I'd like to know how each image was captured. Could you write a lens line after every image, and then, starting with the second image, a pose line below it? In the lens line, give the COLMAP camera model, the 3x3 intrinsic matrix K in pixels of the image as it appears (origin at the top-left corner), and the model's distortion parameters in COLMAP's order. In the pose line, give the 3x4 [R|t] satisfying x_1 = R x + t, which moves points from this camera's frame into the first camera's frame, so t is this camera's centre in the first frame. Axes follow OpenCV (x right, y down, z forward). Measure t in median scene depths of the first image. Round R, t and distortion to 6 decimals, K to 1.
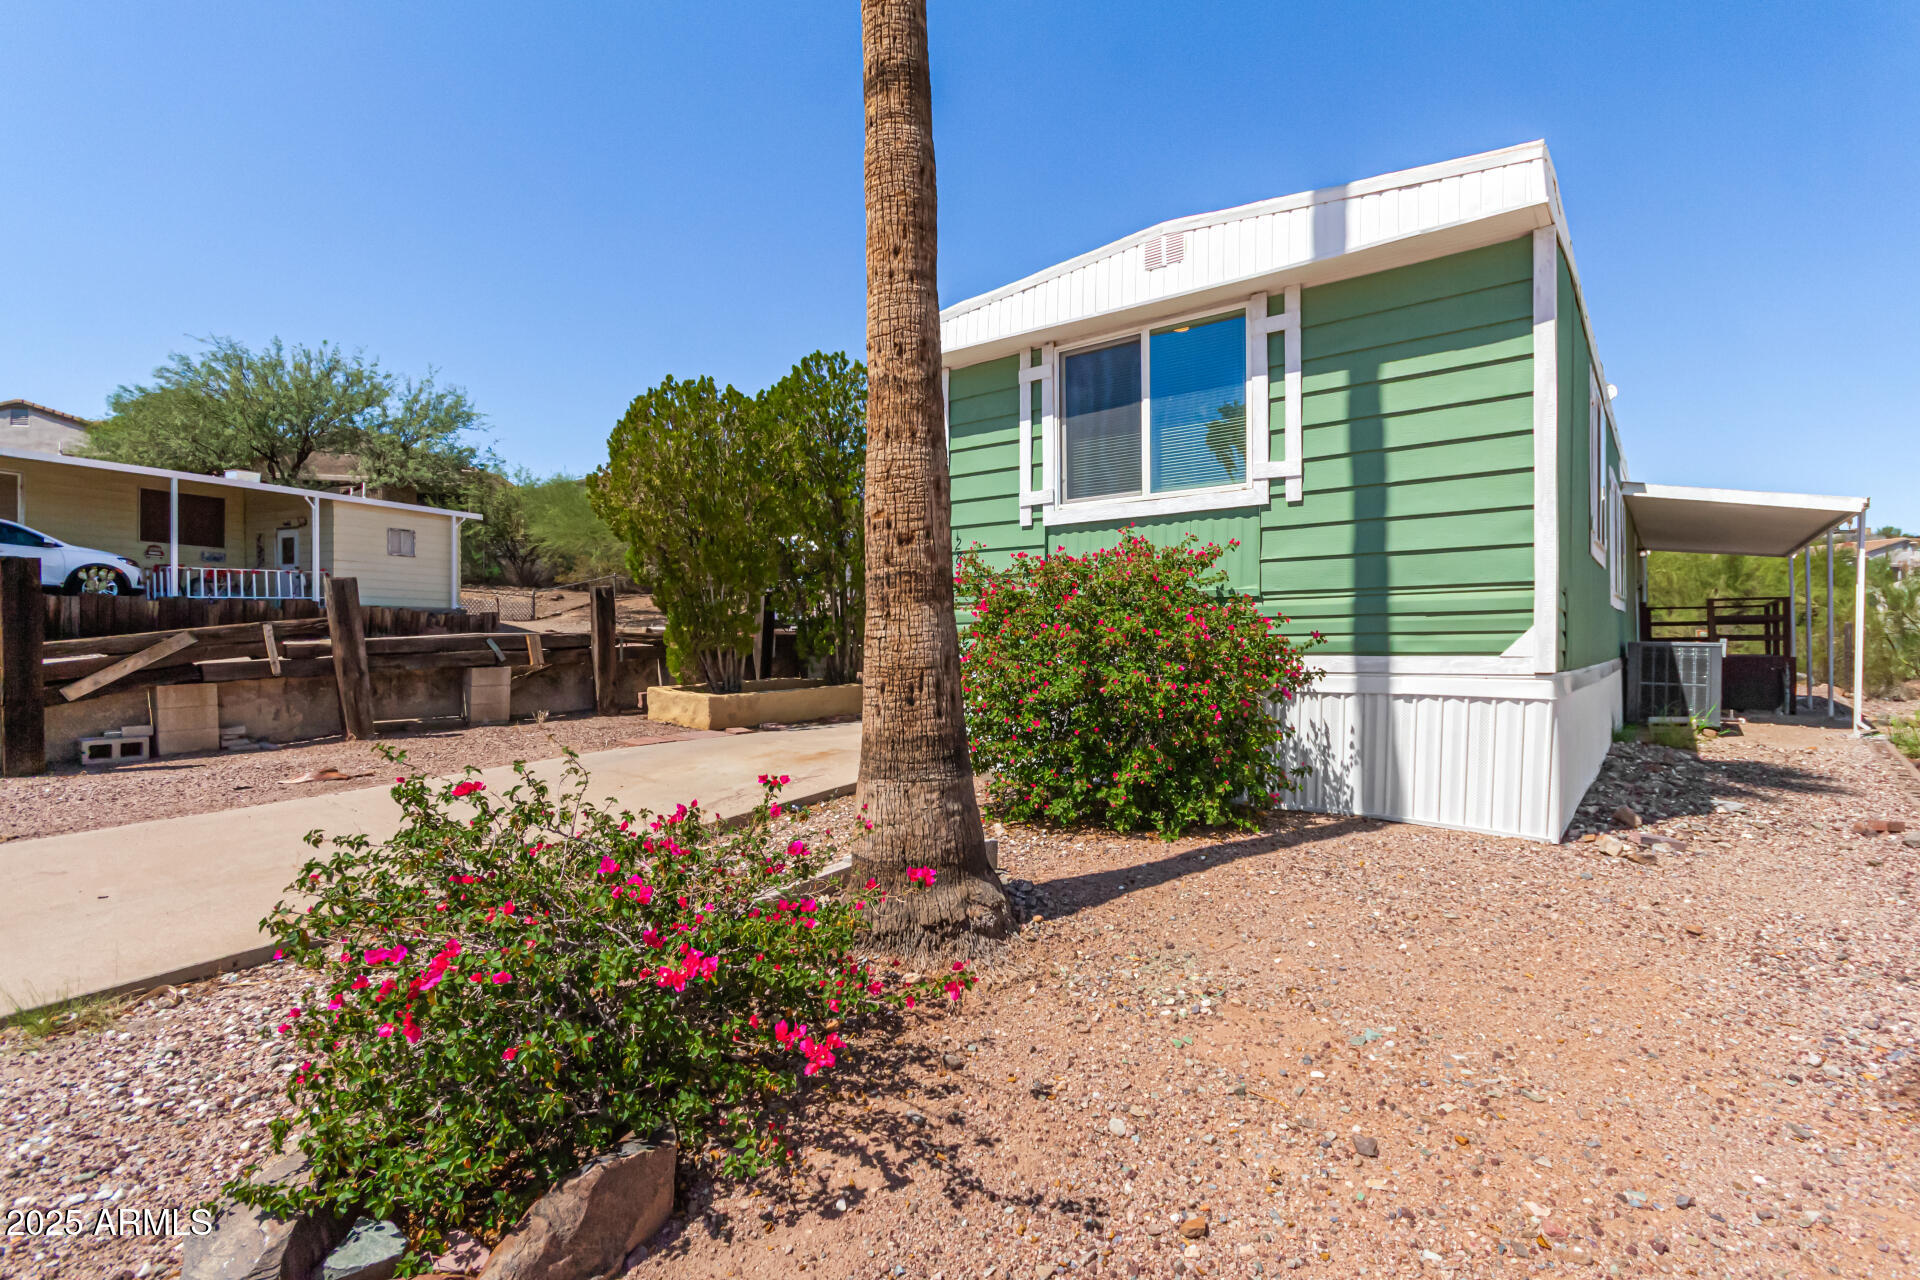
lens RADIAL K [[916.7, 0, 955.3], [0, 916.7, 644.5], [0, 0, 1]] dist [-0.003291, -0.000116]
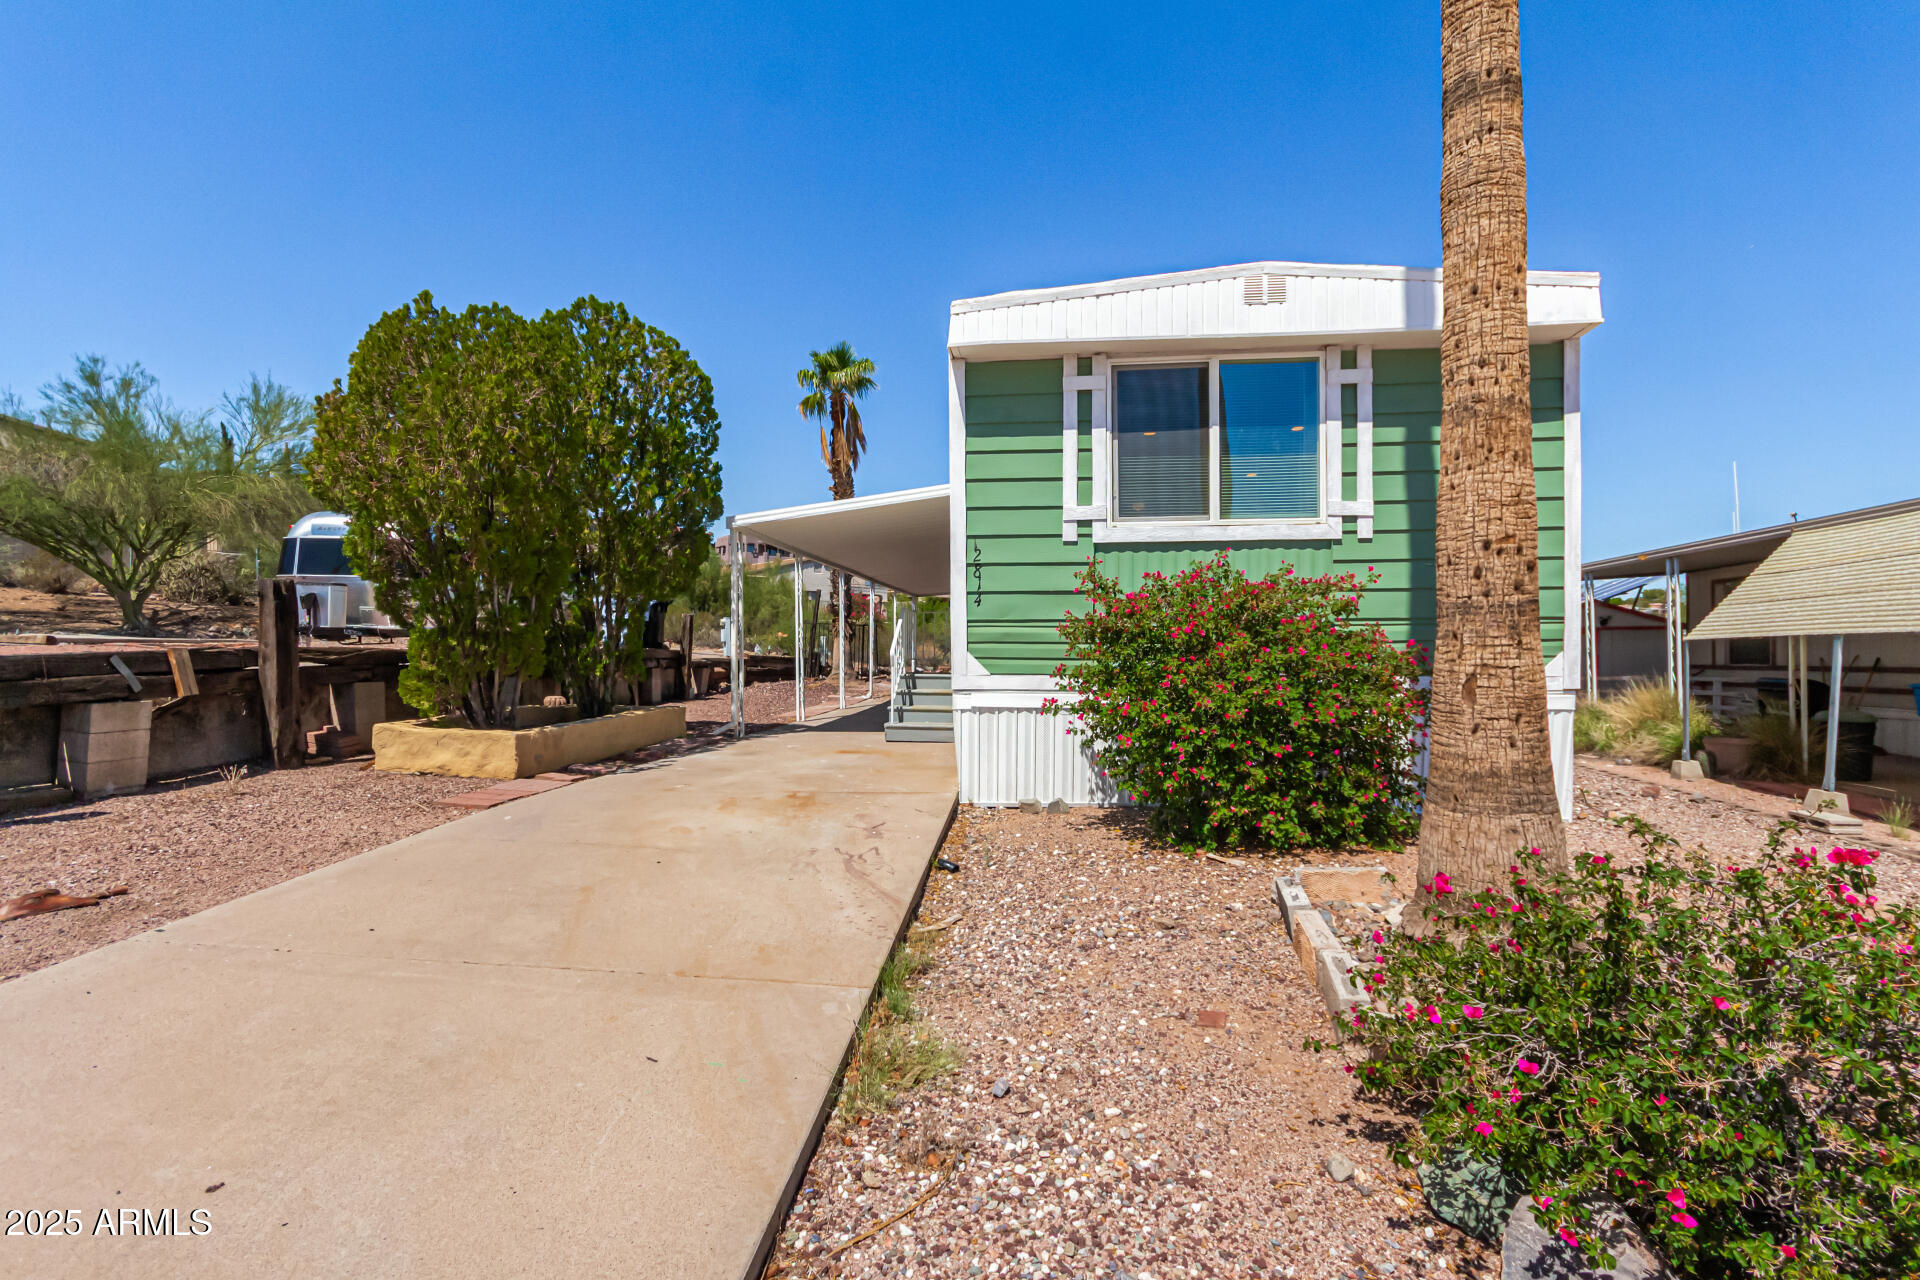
lens RADIAL K [[916.7, 0, 957.2], [0, 916.7, 645.5], [0, 0, 1]] dist [-0.003291, -0.000116]
pose [[0.850611, 0.007354, 0.525744, -0.569935], [-0.000602, 0.999915, -0.013013, -0.009658], [-0.525795, 0.010753, 0.850544, 0.280514]]
